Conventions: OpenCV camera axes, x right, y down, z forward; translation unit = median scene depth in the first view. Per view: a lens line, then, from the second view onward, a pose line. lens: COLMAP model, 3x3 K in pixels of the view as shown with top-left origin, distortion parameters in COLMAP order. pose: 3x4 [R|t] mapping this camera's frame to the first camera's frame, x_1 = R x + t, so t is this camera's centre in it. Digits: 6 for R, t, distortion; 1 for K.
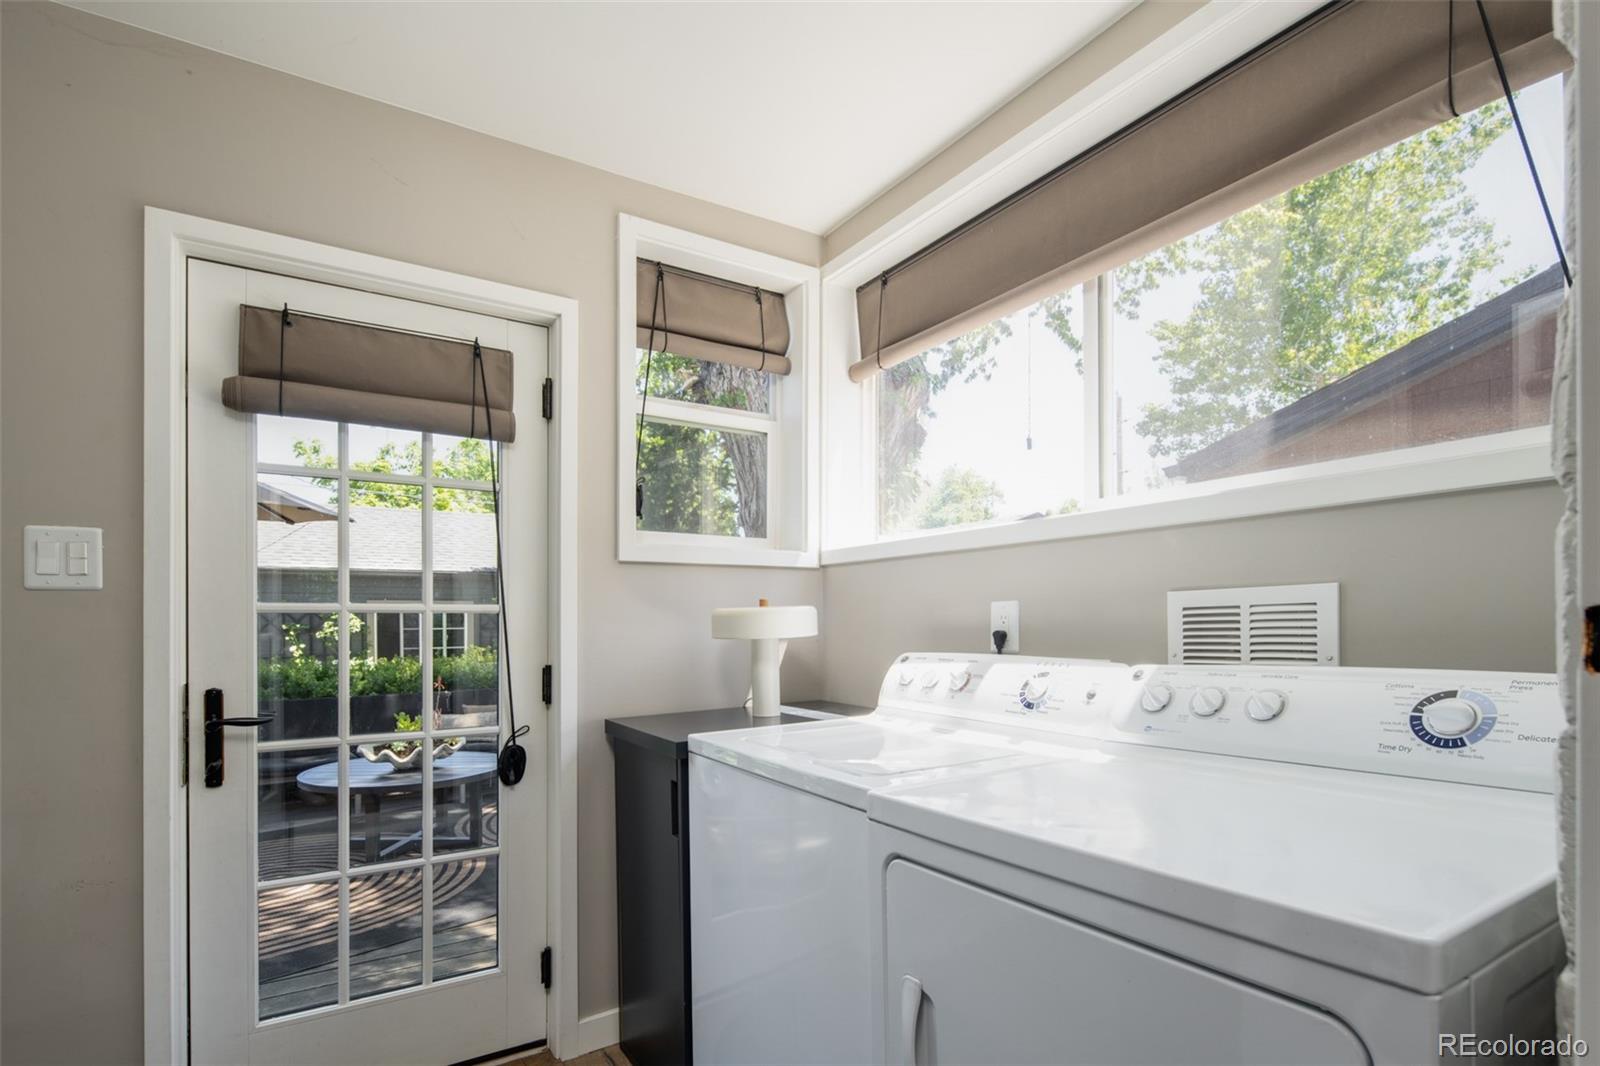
lens RADIAL K [[786.4, 0, 798.2], [0, 786.4, 624.6], [0, 0, 1]] dist [0.000858, -0.000521]
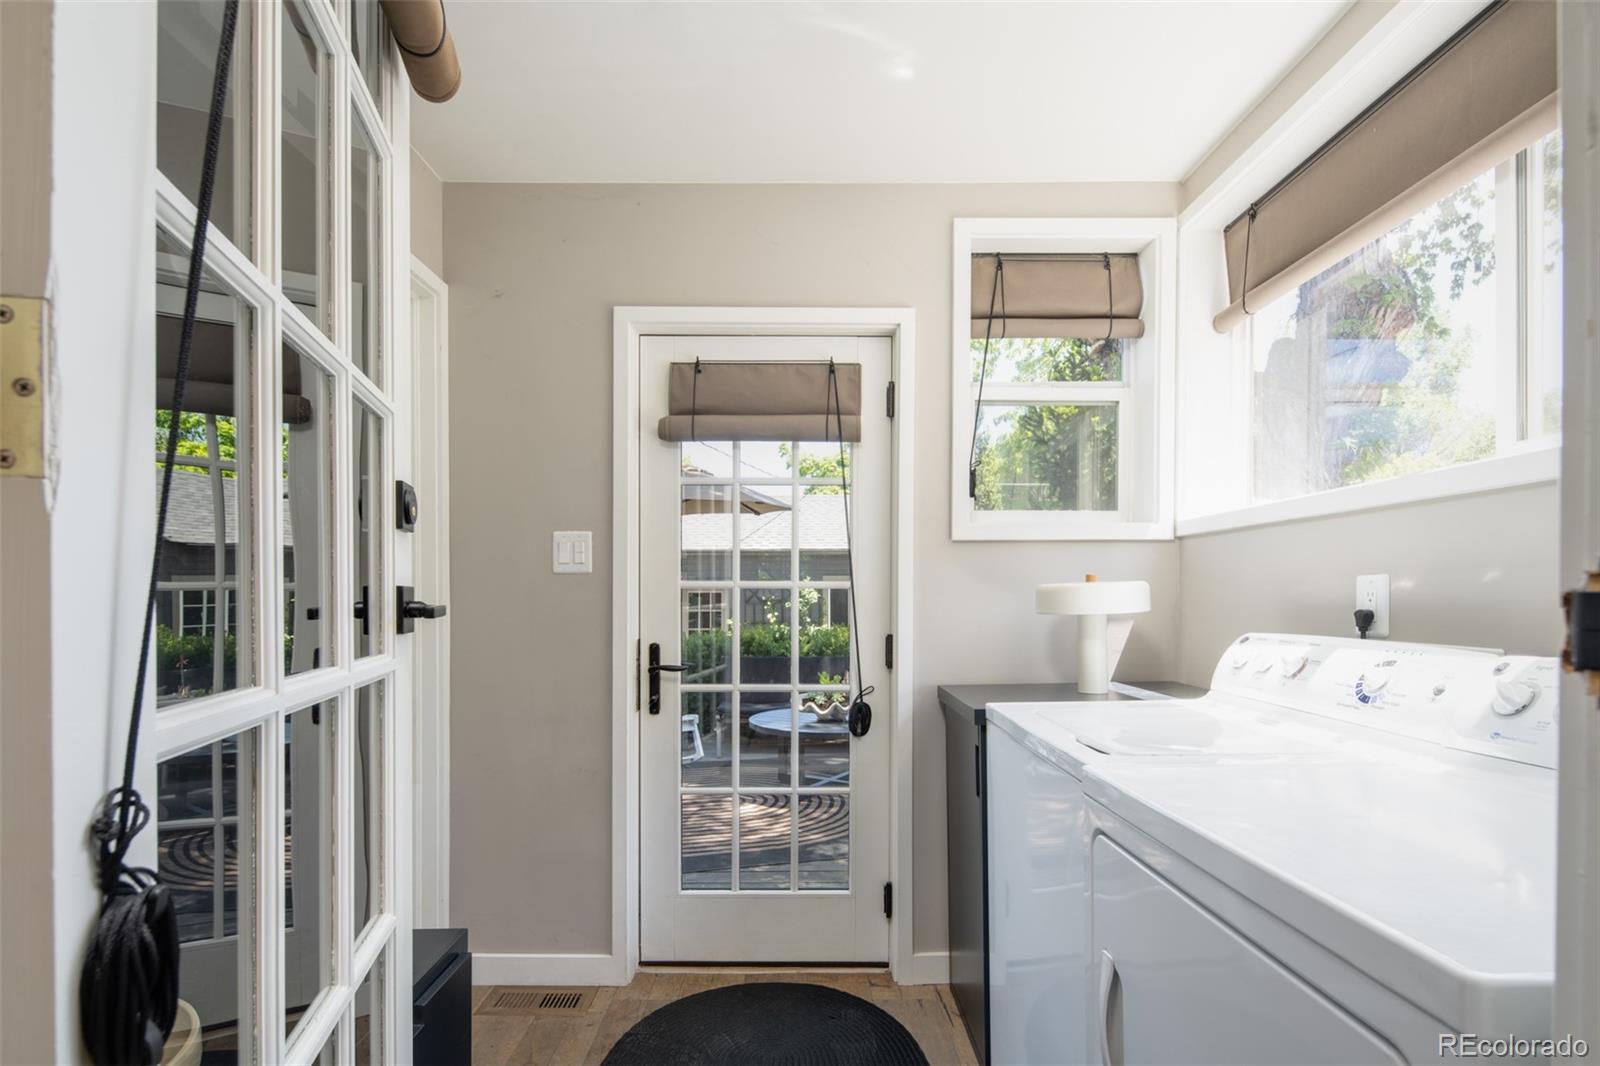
lens RADIAL K [[781.4, 0, 789.6], [0, 781.4, 603.0], [0, 0, 1]] dist [-0.001094, 0.000572]
pose [[0.843581, 0.010196, -0.536906, 0.166586], [-0.006459, 0.999940, 0.008842, -0.002798], [0.536964, -0.003991, 0.843596, -0.029926]]
